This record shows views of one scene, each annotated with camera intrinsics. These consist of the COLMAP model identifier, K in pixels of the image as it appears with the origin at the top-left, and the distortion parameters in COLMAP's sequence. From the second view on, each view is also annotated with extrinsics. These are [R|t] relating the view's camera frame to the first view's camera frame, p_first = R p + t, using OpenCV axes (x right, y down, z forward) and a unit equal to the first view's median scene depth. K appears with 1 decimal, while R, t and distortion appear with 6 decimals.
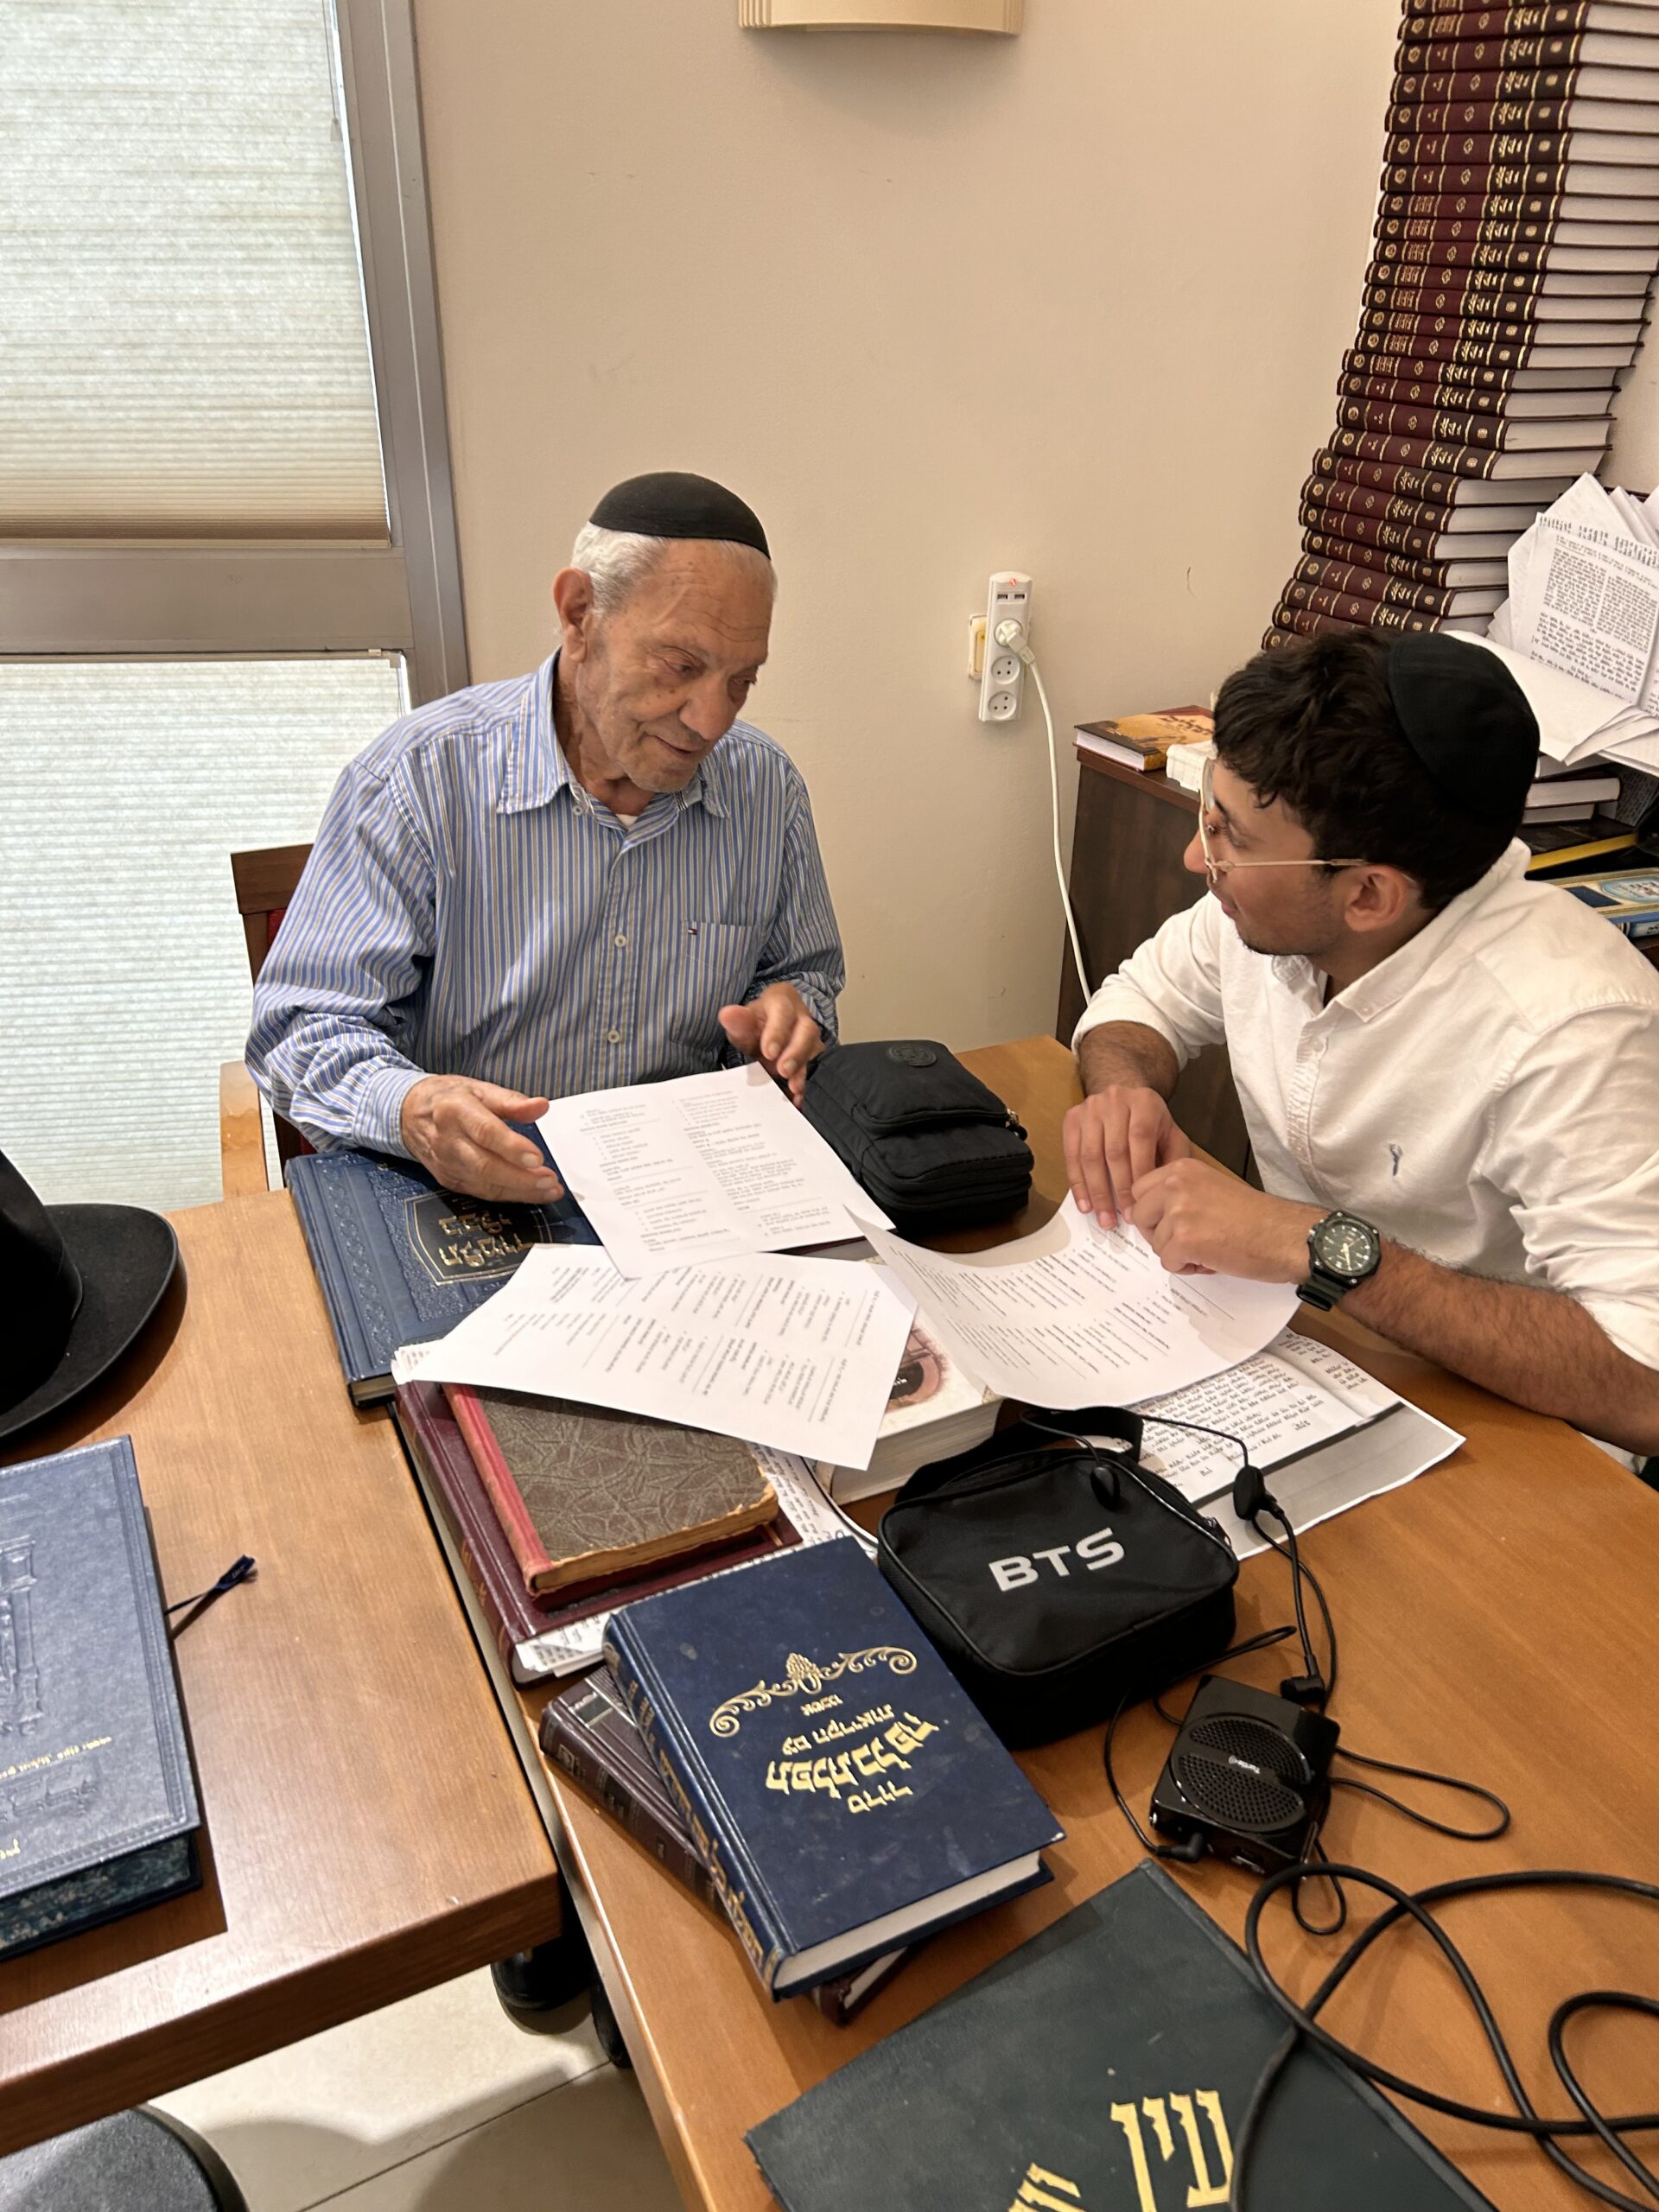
lens RADIAL K [[1665.3, 0, 830.5], [0, 1665.3, 1102.2], [0, 0, 1]] dist [0.028101, 0.002051]
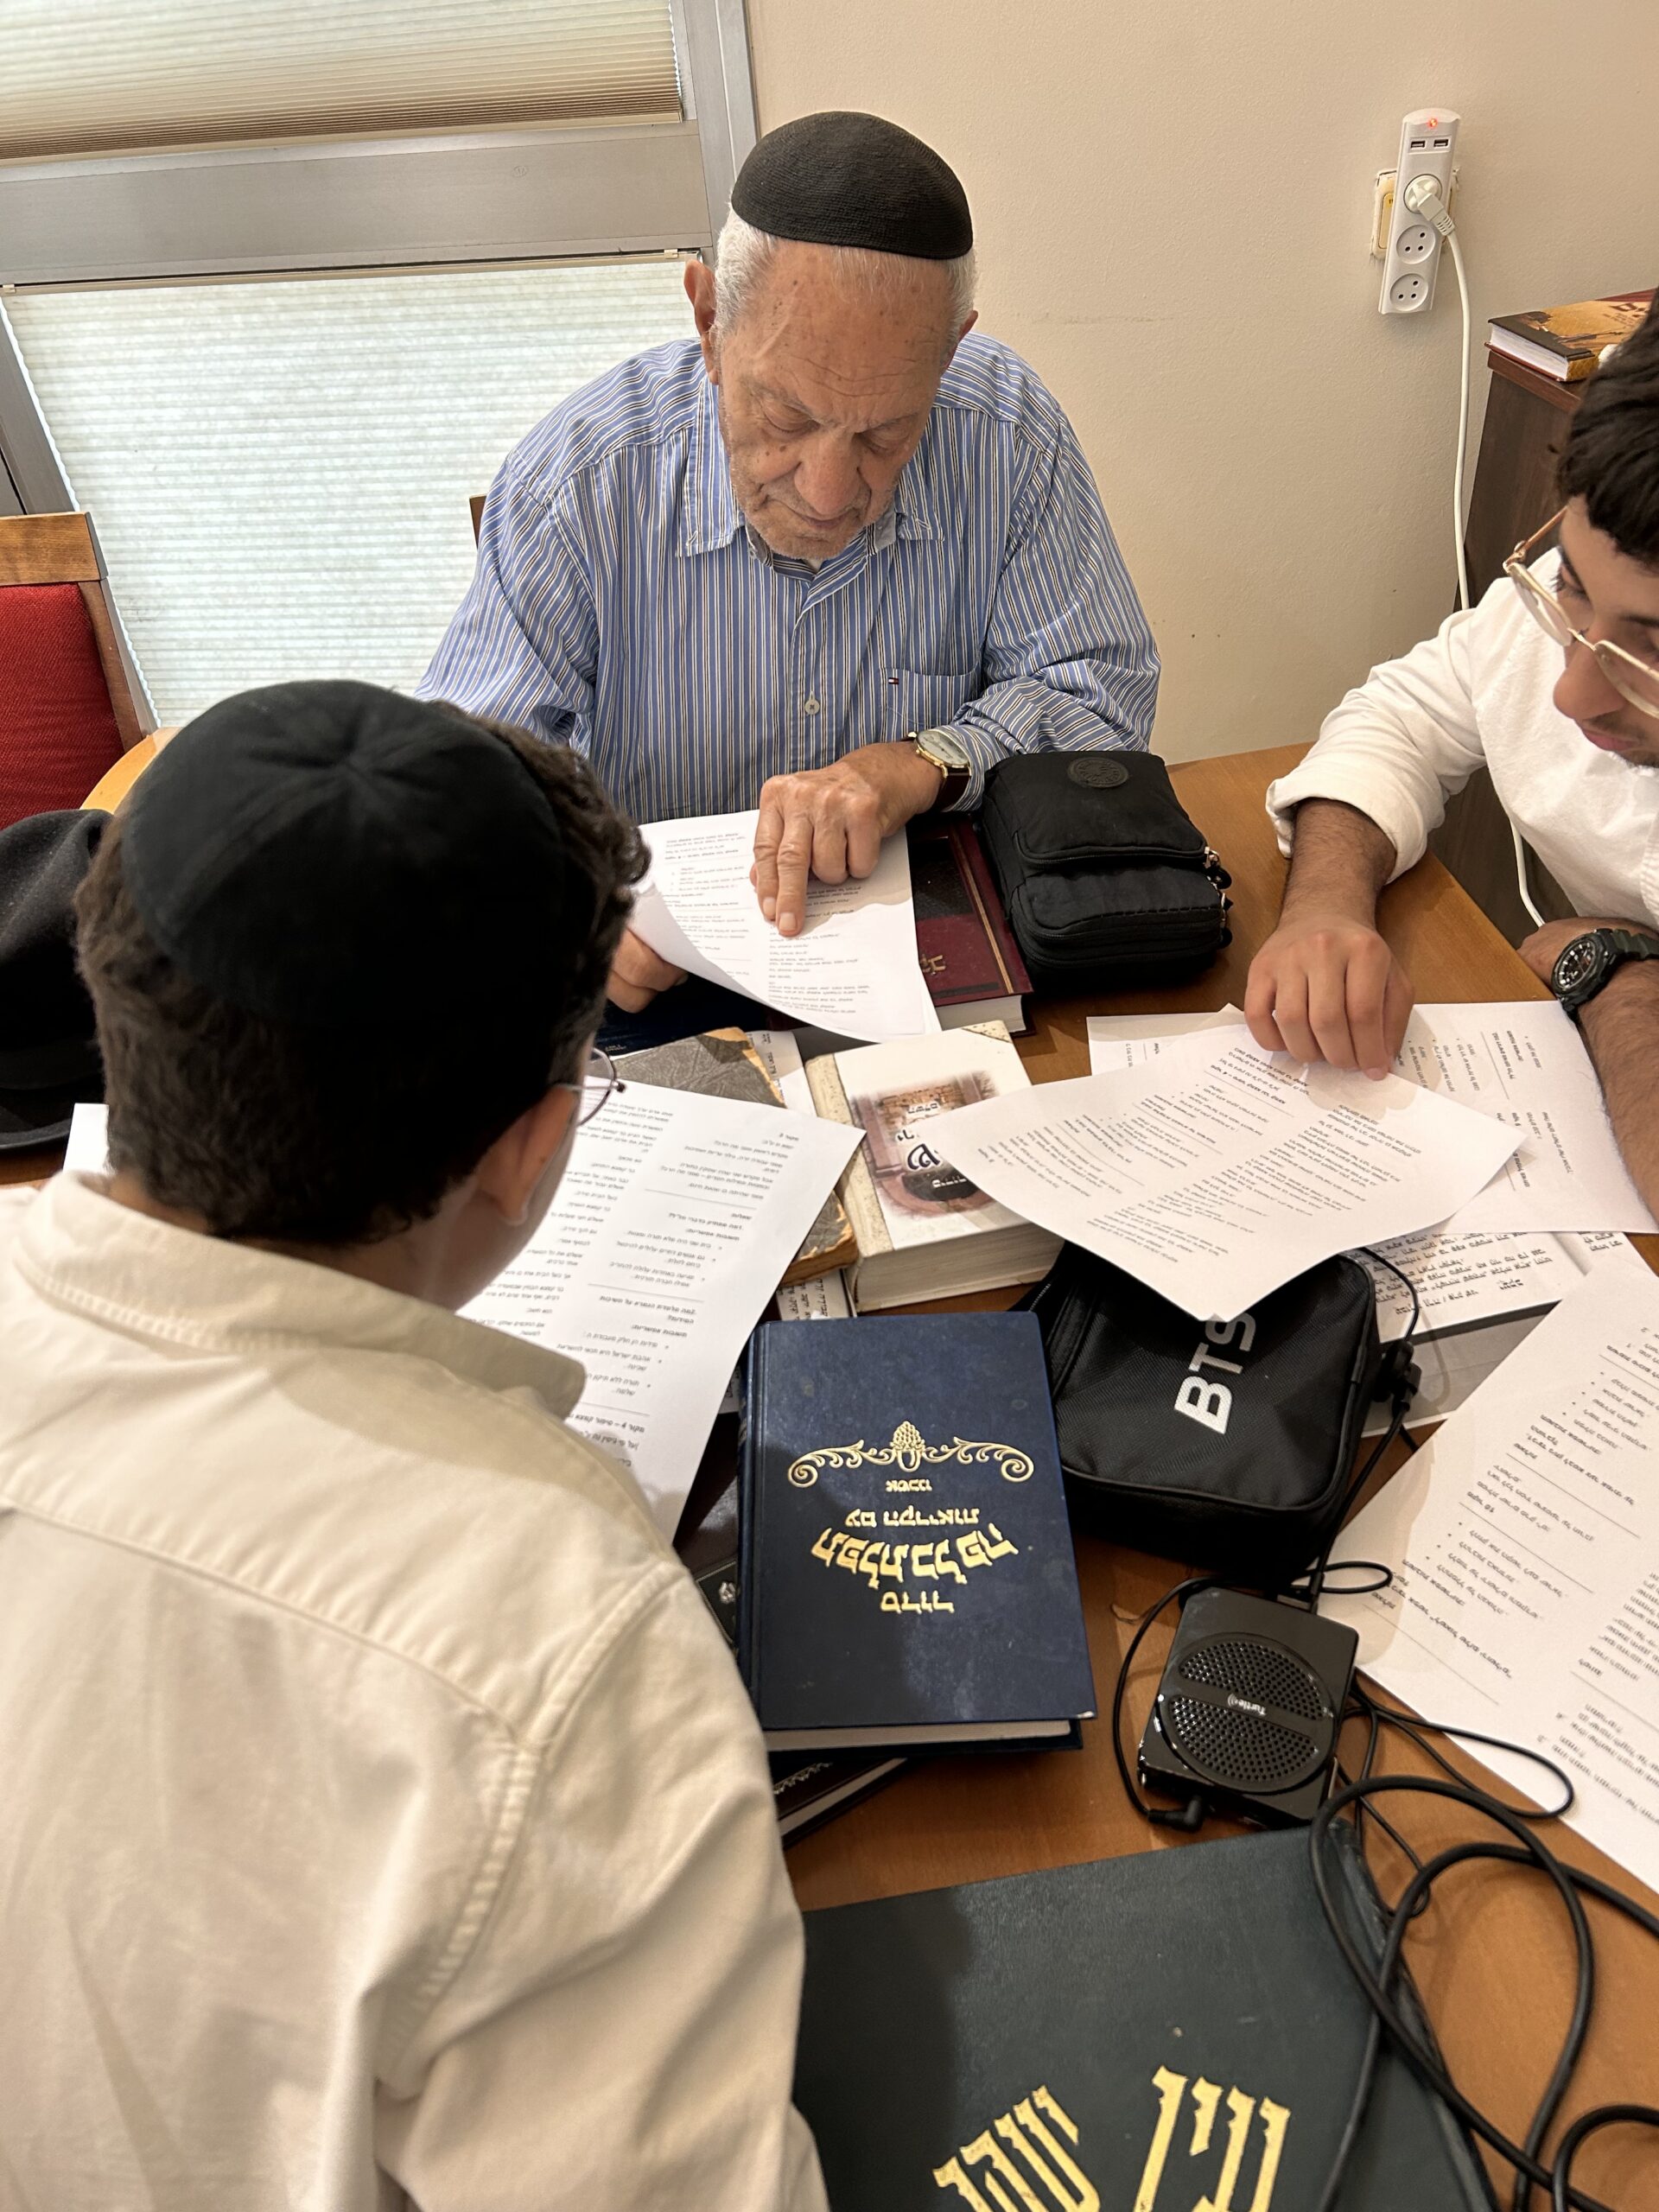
lens RADIAL K [[1647.2, 0, 831.1], [0, 1647.2, 1107.1], [0, 0, 1]] dist [0.046449, -0.040277]
pose [[0.956860, 0.104247, -0.271204, 0.098357], [-0.040784, 0.972366, 0.229870, -0.030447], [0.287673, -0.208893, 0.934670, 0.089955]]
